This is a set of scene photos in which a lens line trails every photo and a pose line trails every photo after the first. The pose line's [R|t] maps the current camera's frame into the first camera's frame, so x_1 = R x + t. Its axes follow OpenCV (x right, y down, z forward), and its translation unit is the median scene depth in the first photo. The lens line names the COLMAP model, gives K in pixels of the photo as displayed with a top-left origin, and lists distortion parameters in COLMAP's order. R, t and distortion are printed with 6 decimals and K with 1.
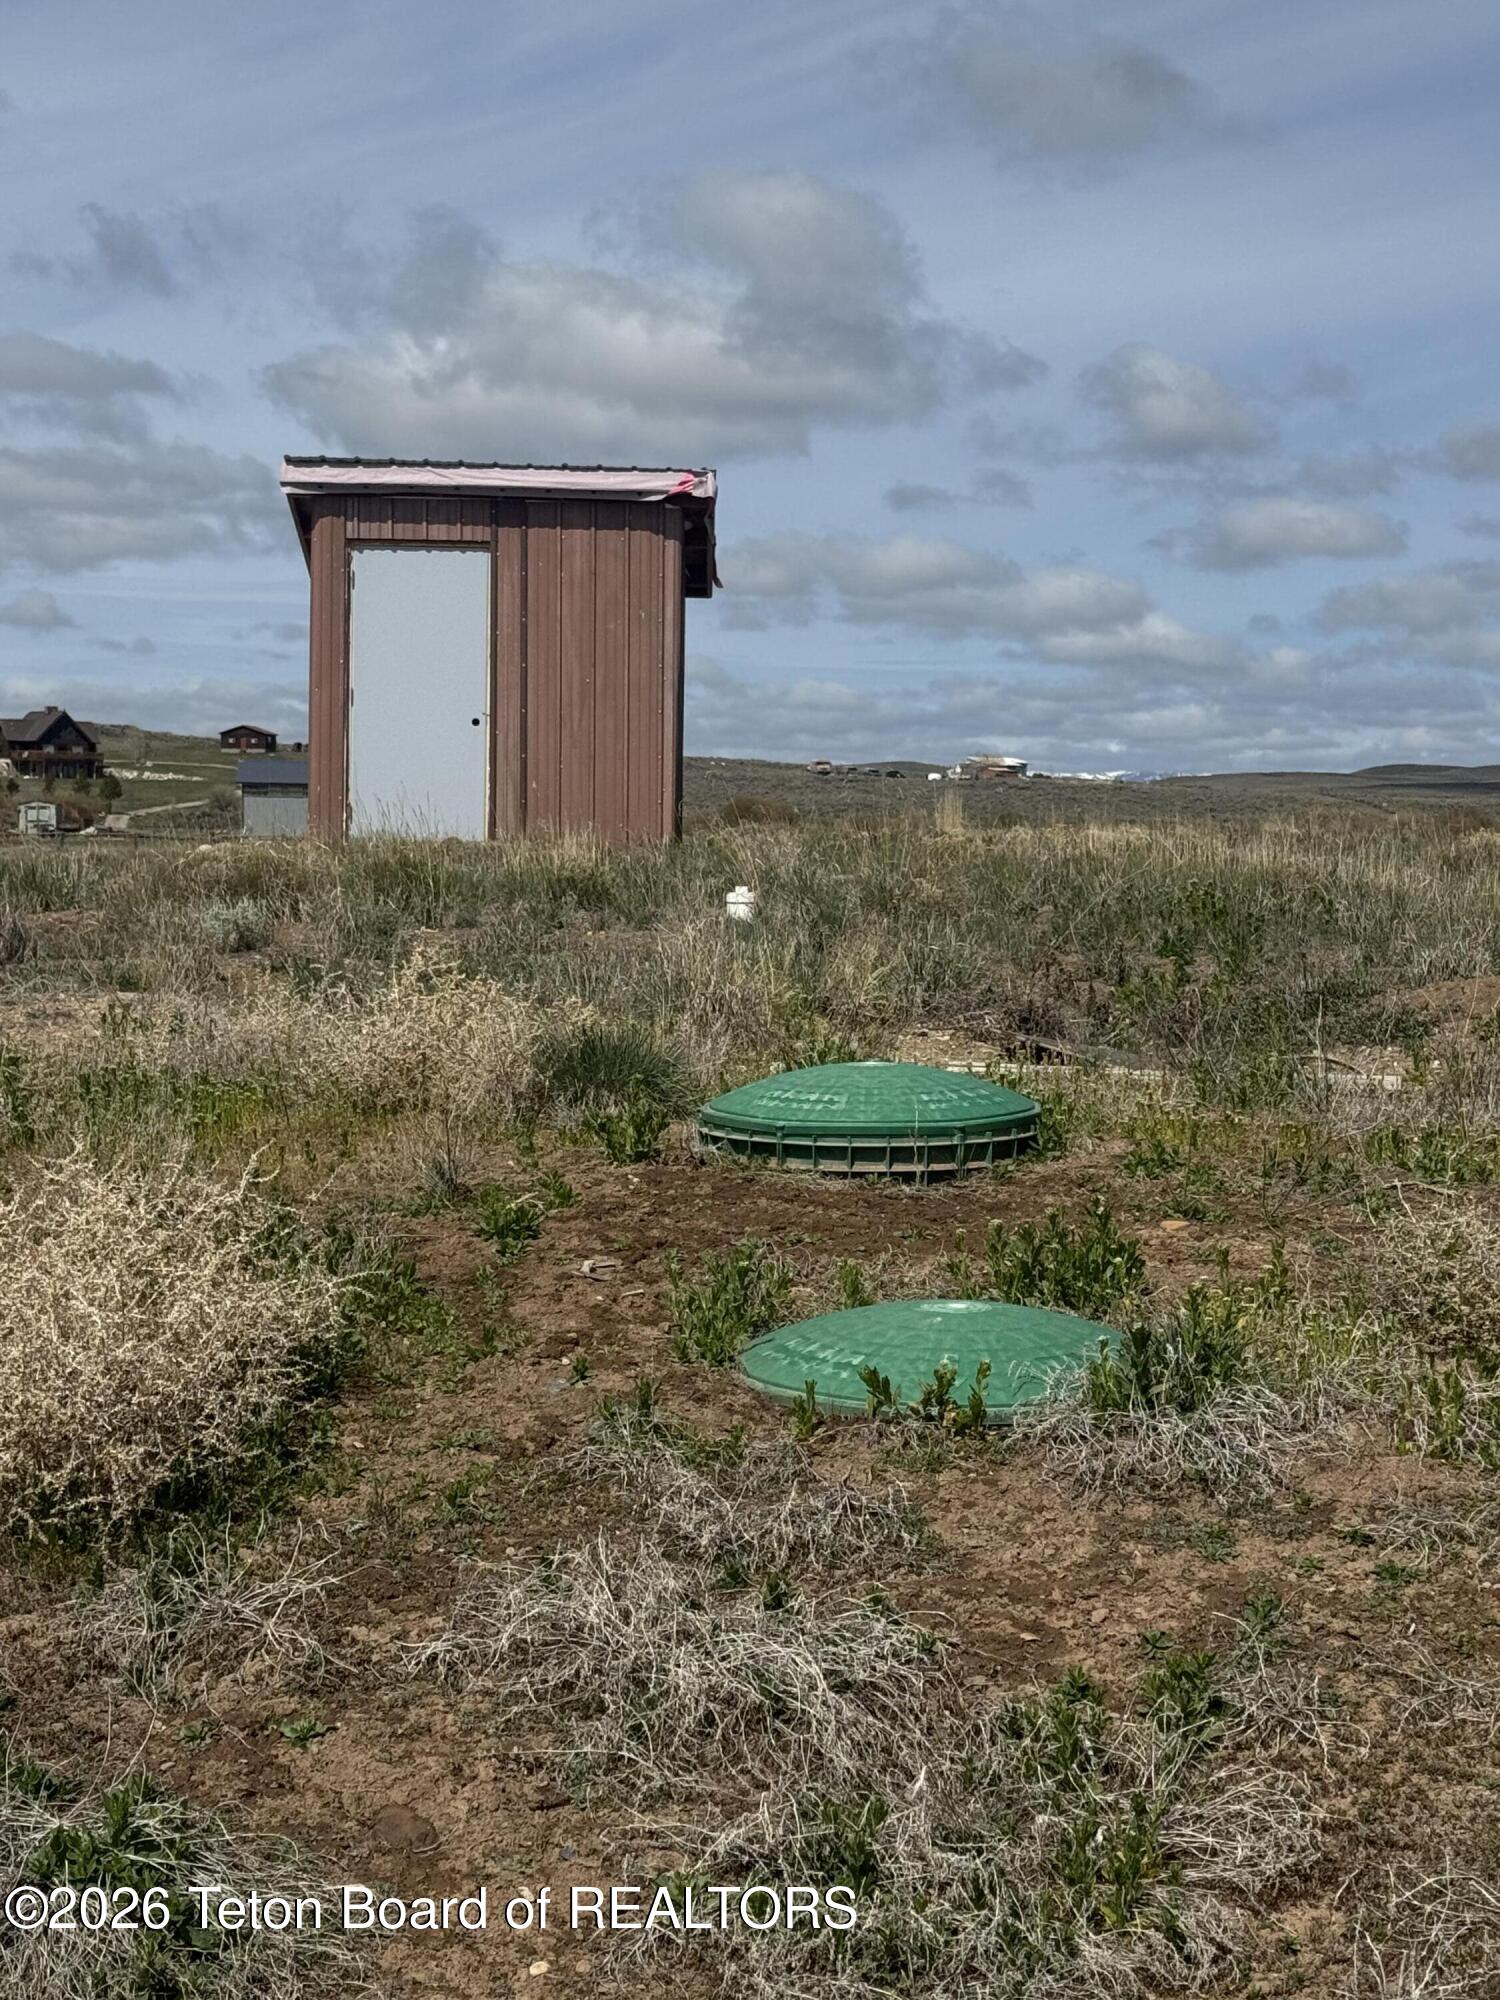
lens RADIAL K [[3587.6, 0, 750.0], [0, 3587.6, 1002.2], [0, 0, 1]] dist [0.189745, 0.000000]
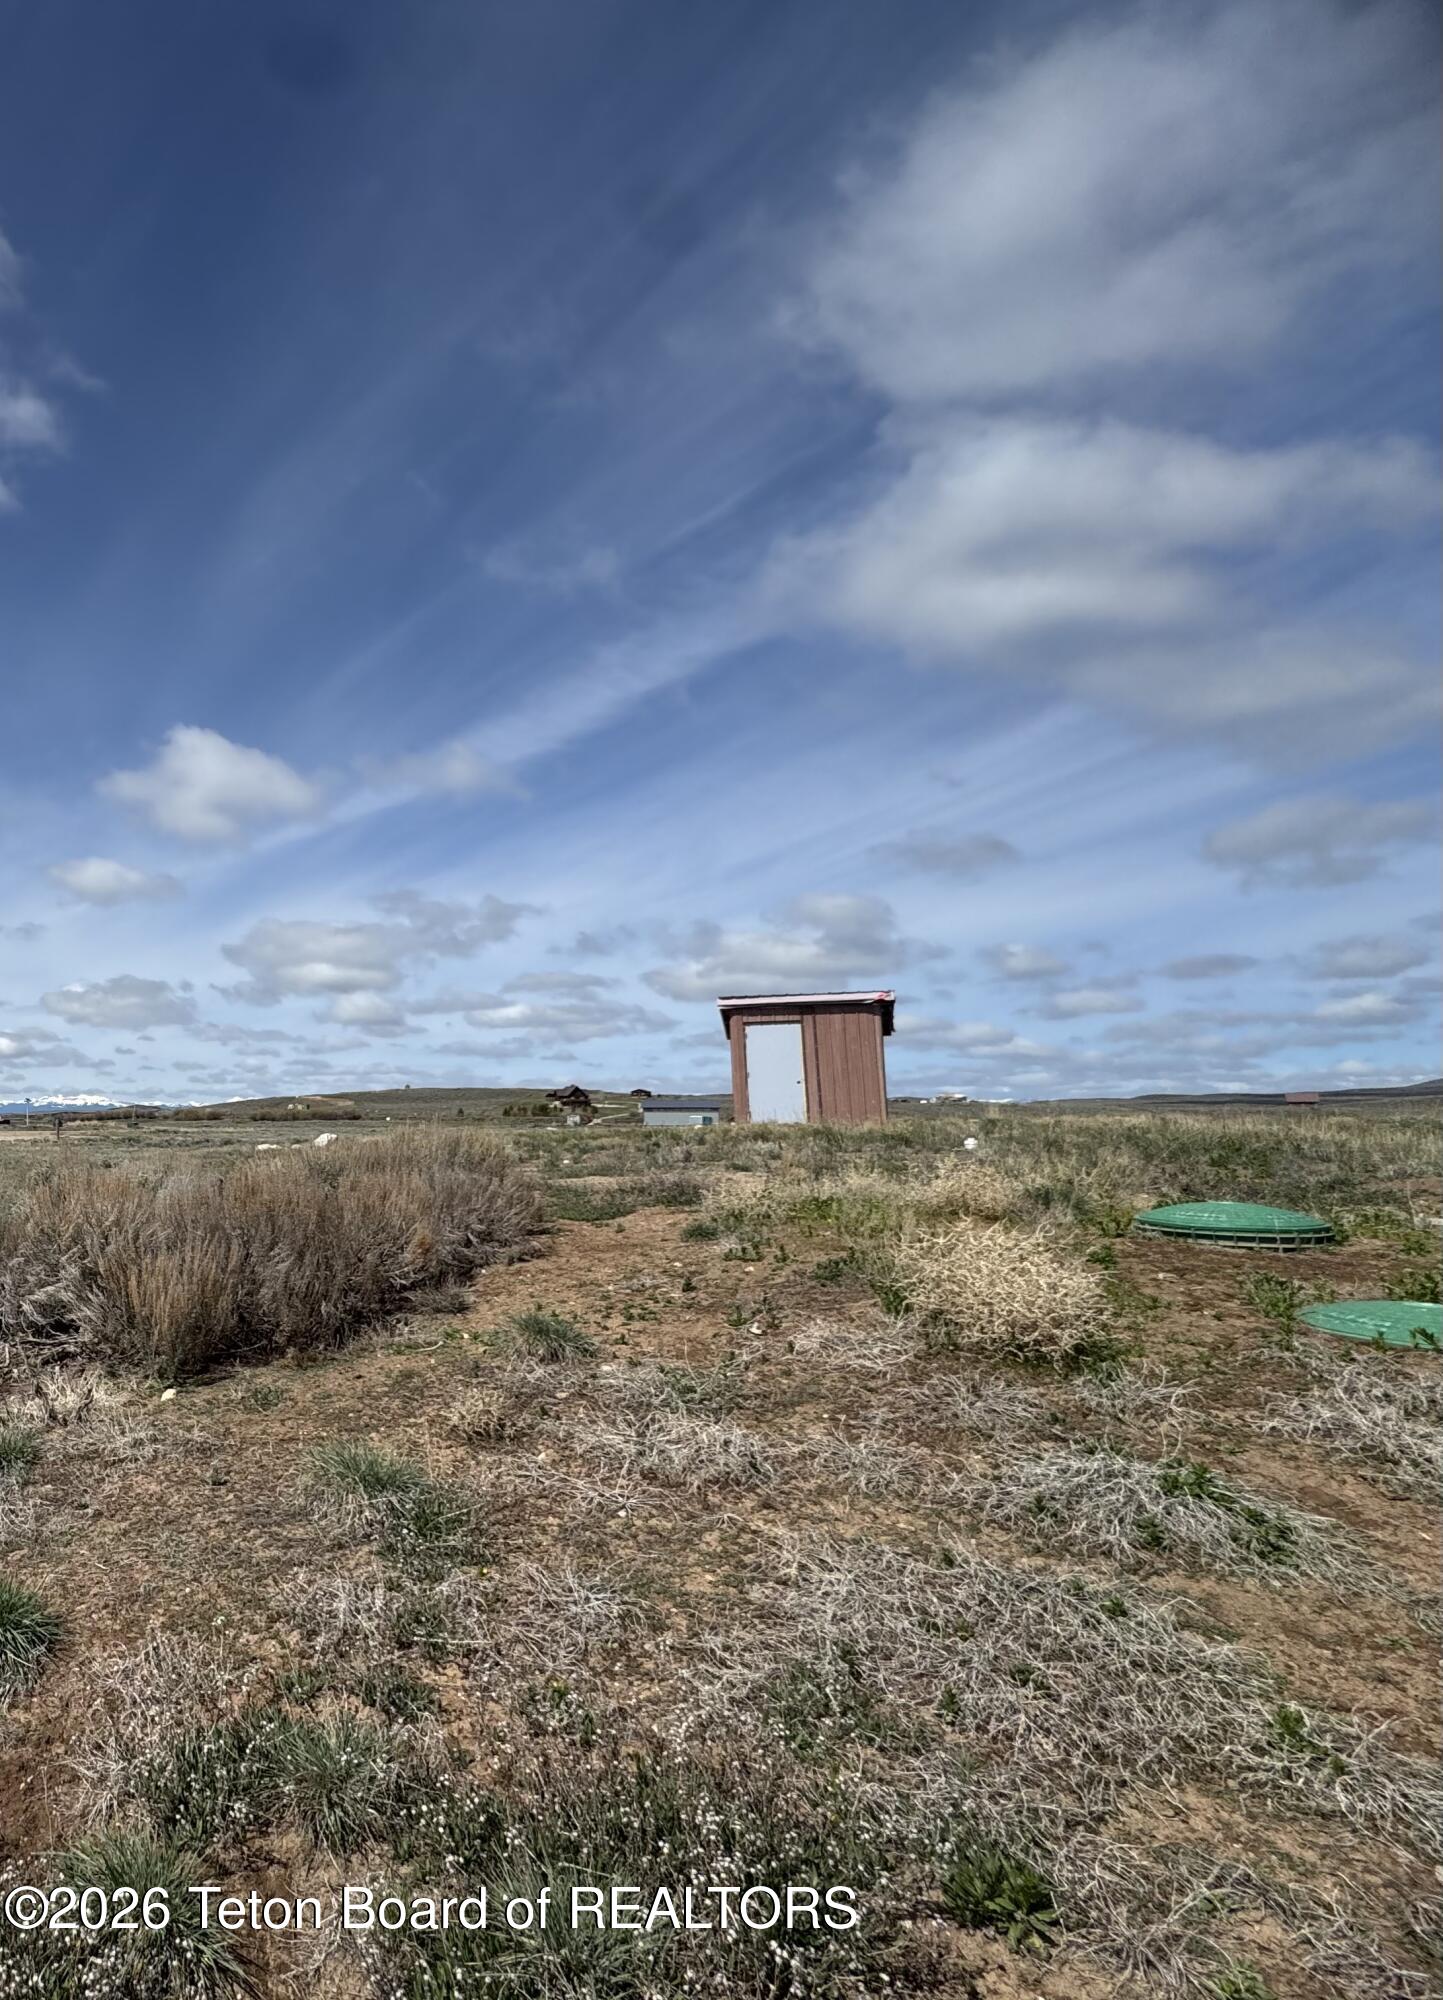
lens RADIAL K [[1244.2, 0, 721.1], [0, 1244.2, 996.4], [0, 0, 1]] dist [0.004637, 0.001016]
pose [[0.834842, -0.049565, -0.548253, 0.434155], [-0.021322, 0.992279, -0.122176, -0.023590], [0.550076, 0.113688, 0.827340, 0.134476]]
